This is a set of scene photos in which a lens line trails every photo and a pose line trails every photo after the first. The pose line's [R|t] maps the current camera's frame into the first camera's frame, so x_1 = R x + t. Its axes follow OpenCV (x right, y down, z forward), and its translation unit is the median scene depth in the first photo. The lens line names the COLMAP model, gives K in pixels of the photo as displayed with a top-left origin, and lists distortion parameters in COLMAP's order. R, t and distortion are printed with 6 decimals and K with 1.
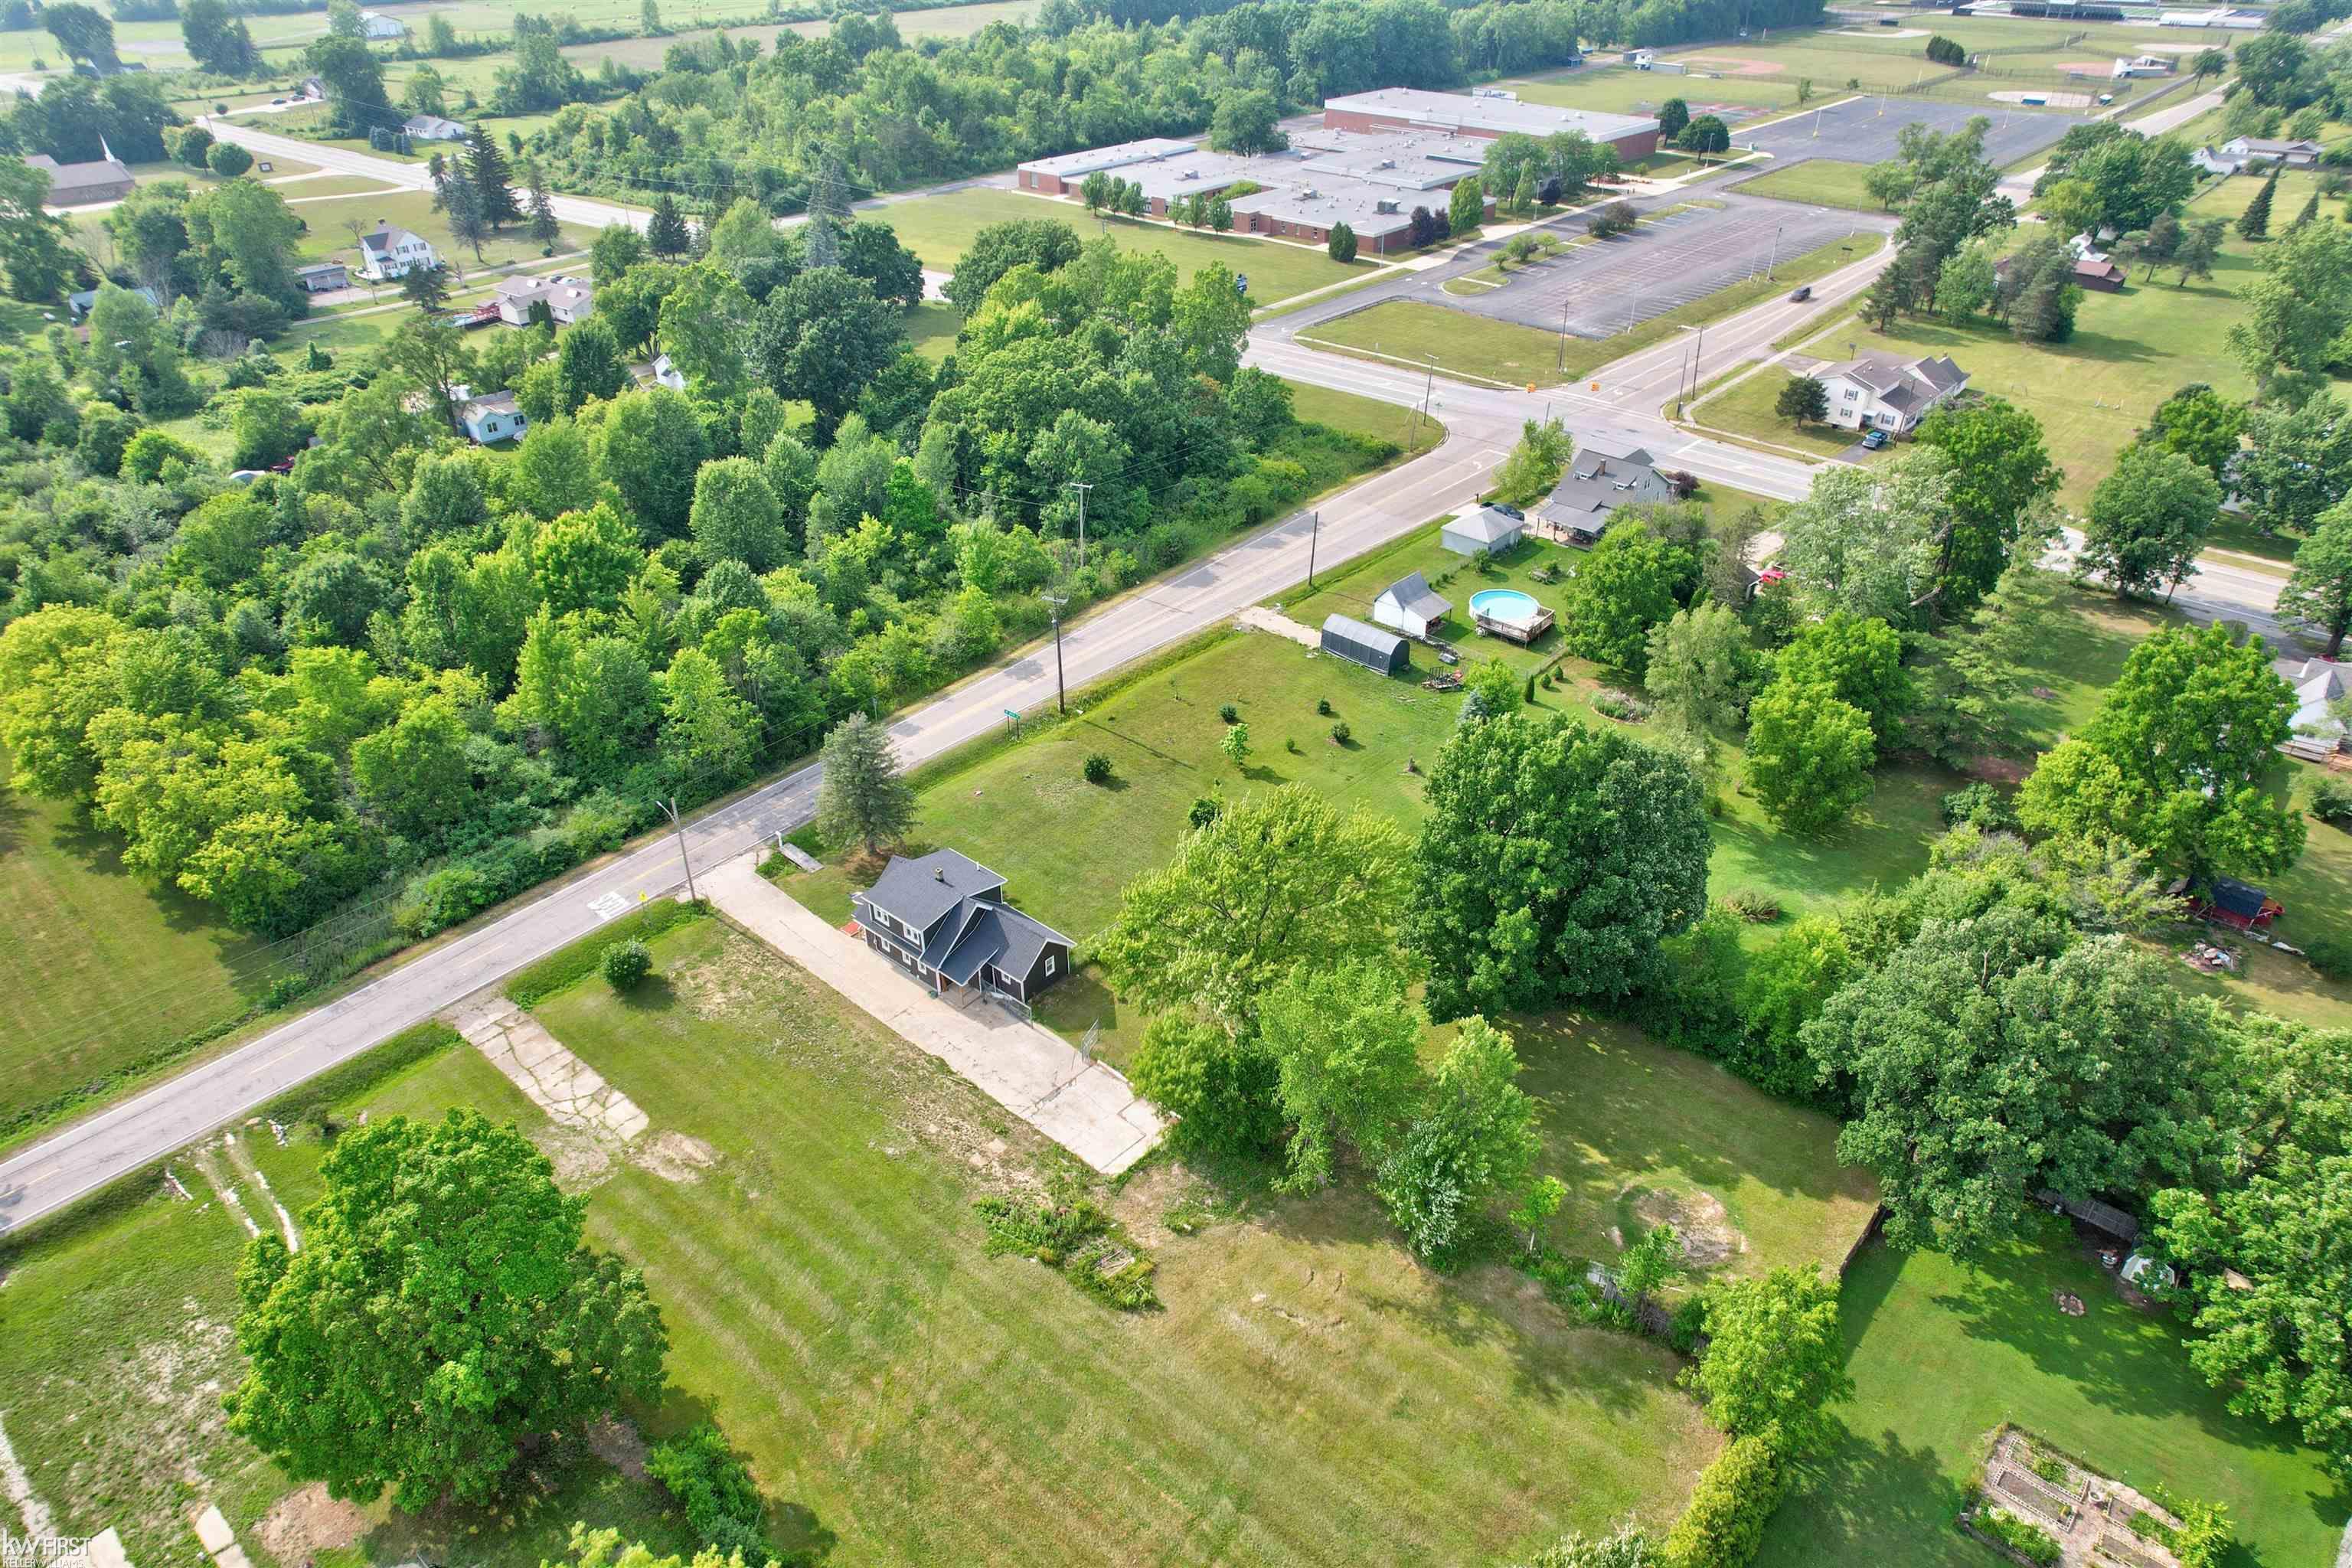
lens RADIAL K [[1510.0, 0, 1176.0], [0, 1510.0, 784.0], [0, 0, 1]] dist [-0.078810, 0.071790]
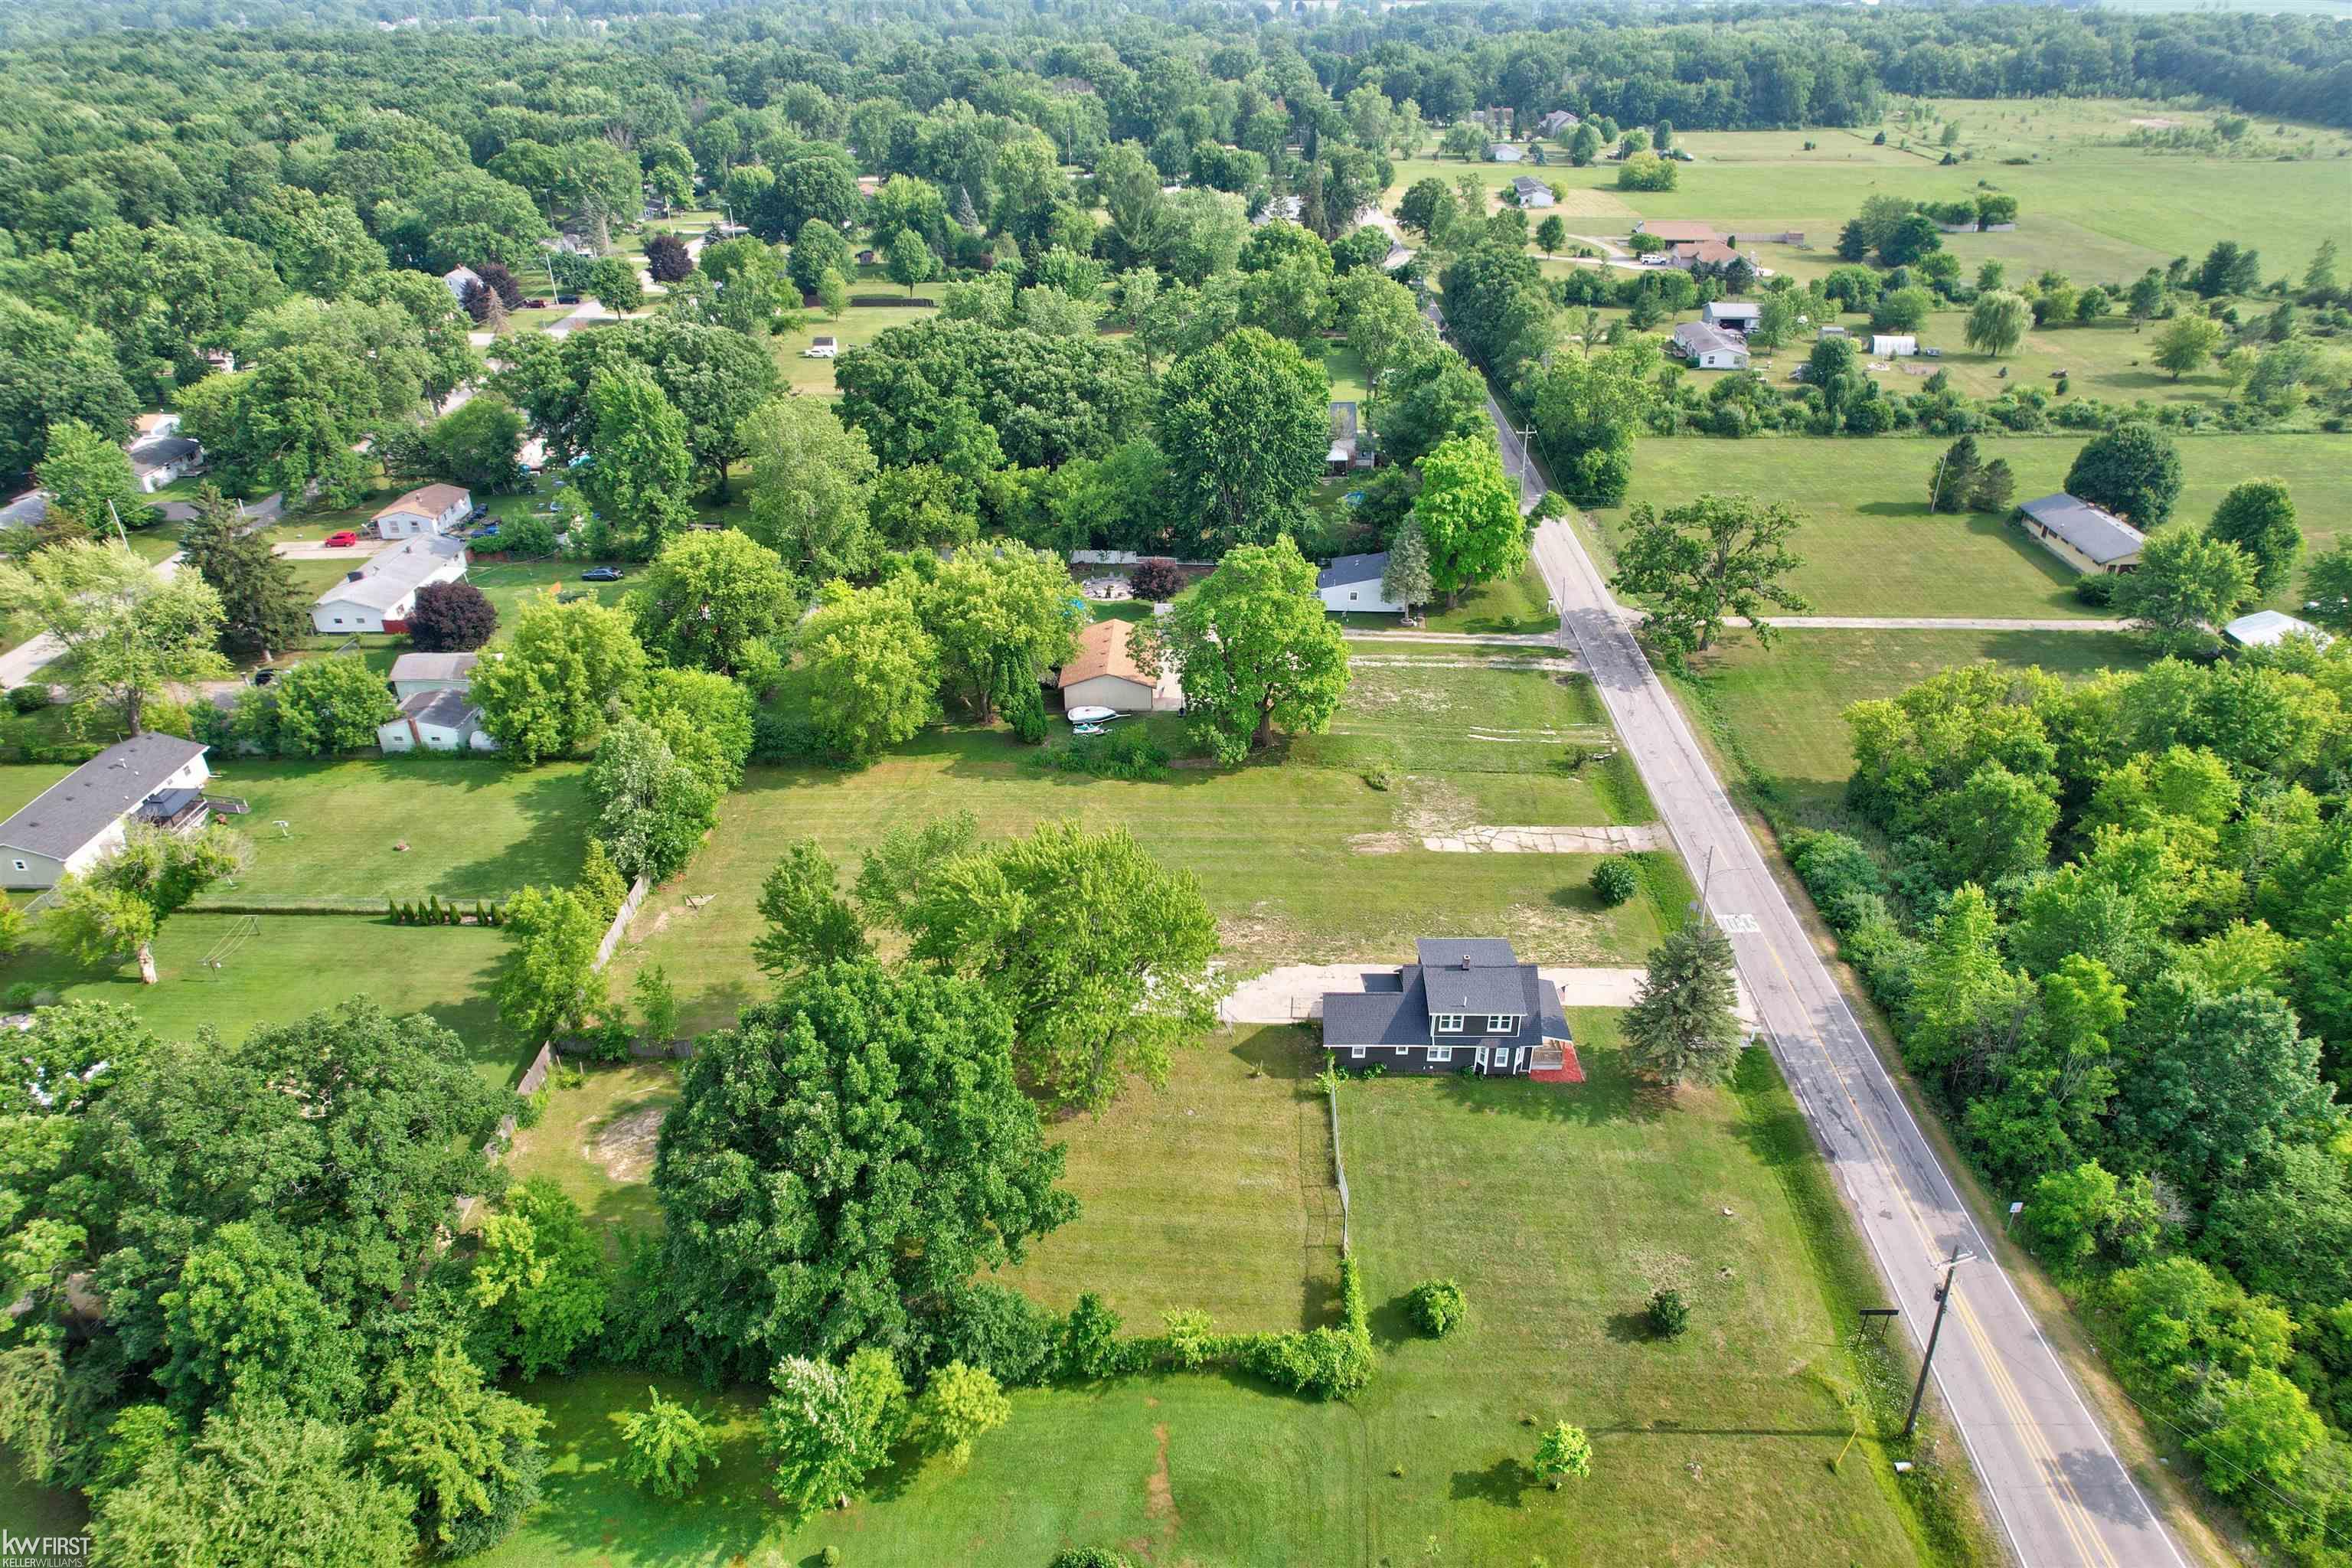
lens RADIAL K [[1501.1, 0, 1175.7], [0, 1501.1, 795.2], [0, 0, 1]] dist [-0.078786, 0.072396]
pose [[-0.766191, 0.331172, -0.550705, 0.331621], [-0.335157, 0.525250, 0.782165, -0.478469], [0.548289, 0.783861, -0.291447, 0.796339]]
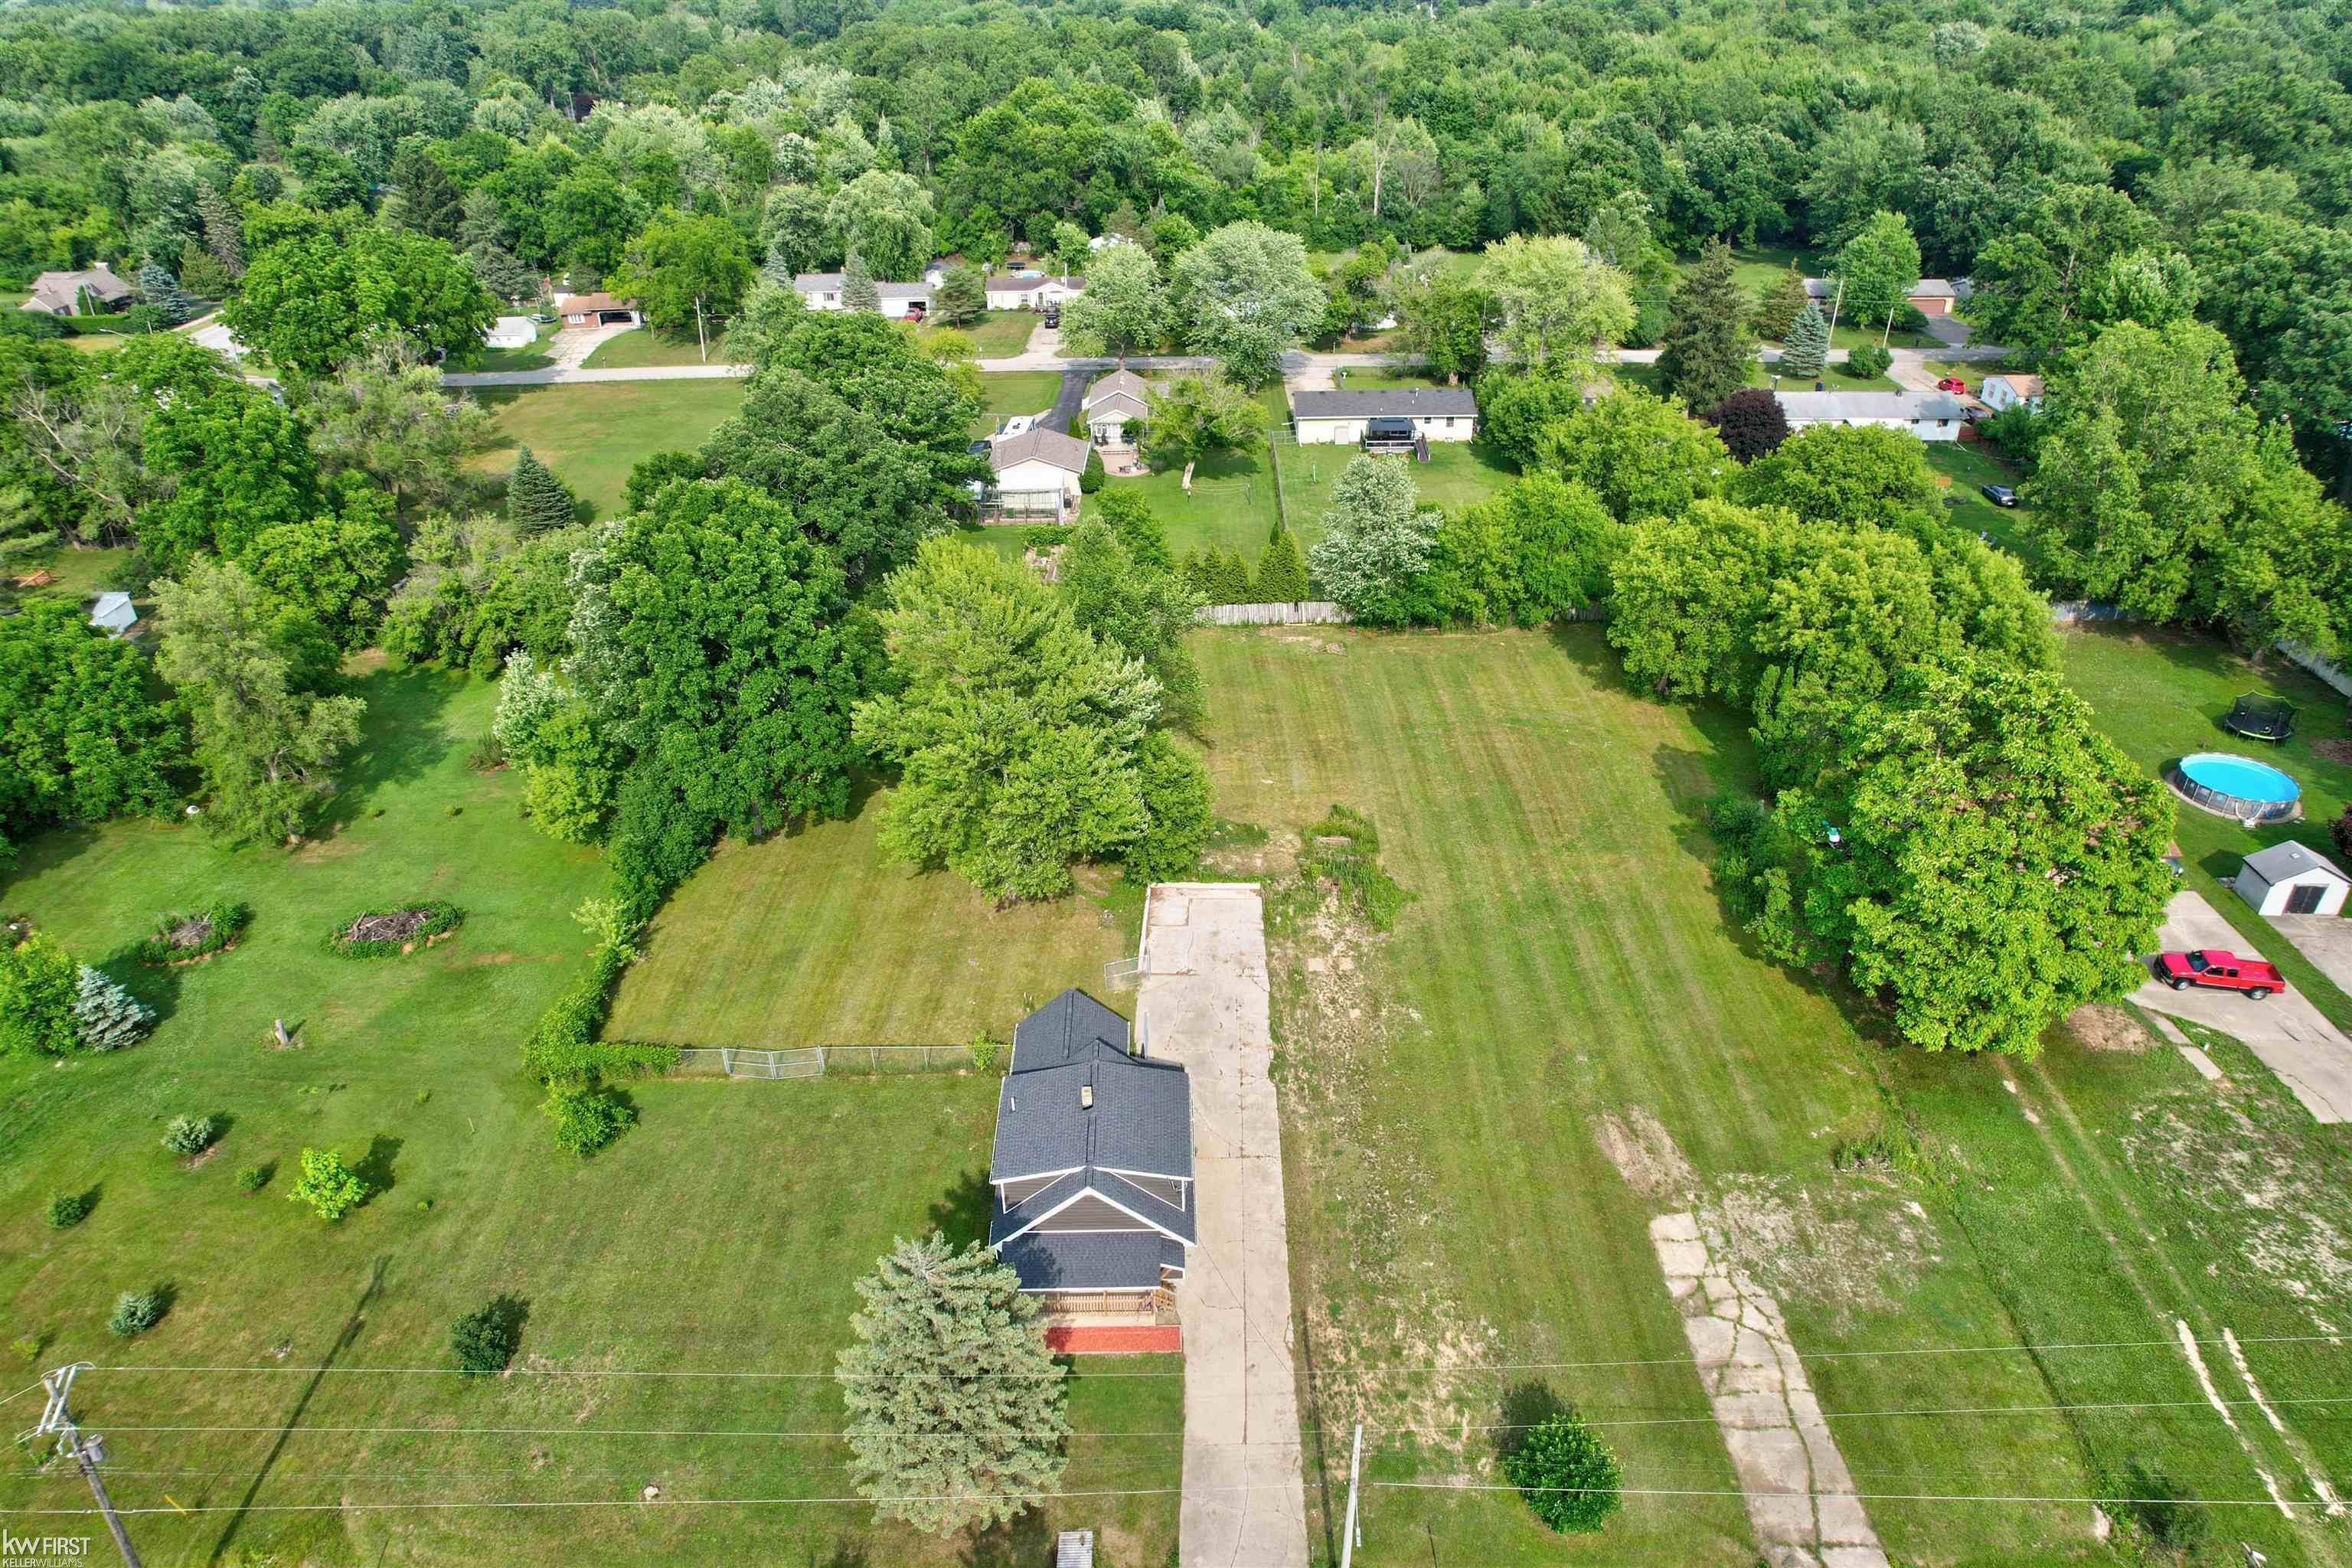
lens RADIAL K [[1501.1, 0, 1175.7], [0, 1501.1, 795.2], [0, 0, 1]] dist [-0.078786, 0.072396]
pose [[-0.660977, -0.370562, 0.652528, -0.379365], [0.417423, 0.541051, 0.730083, -0.305402], [-0.623593, 0.754948, -0.202941, 0.736088]]
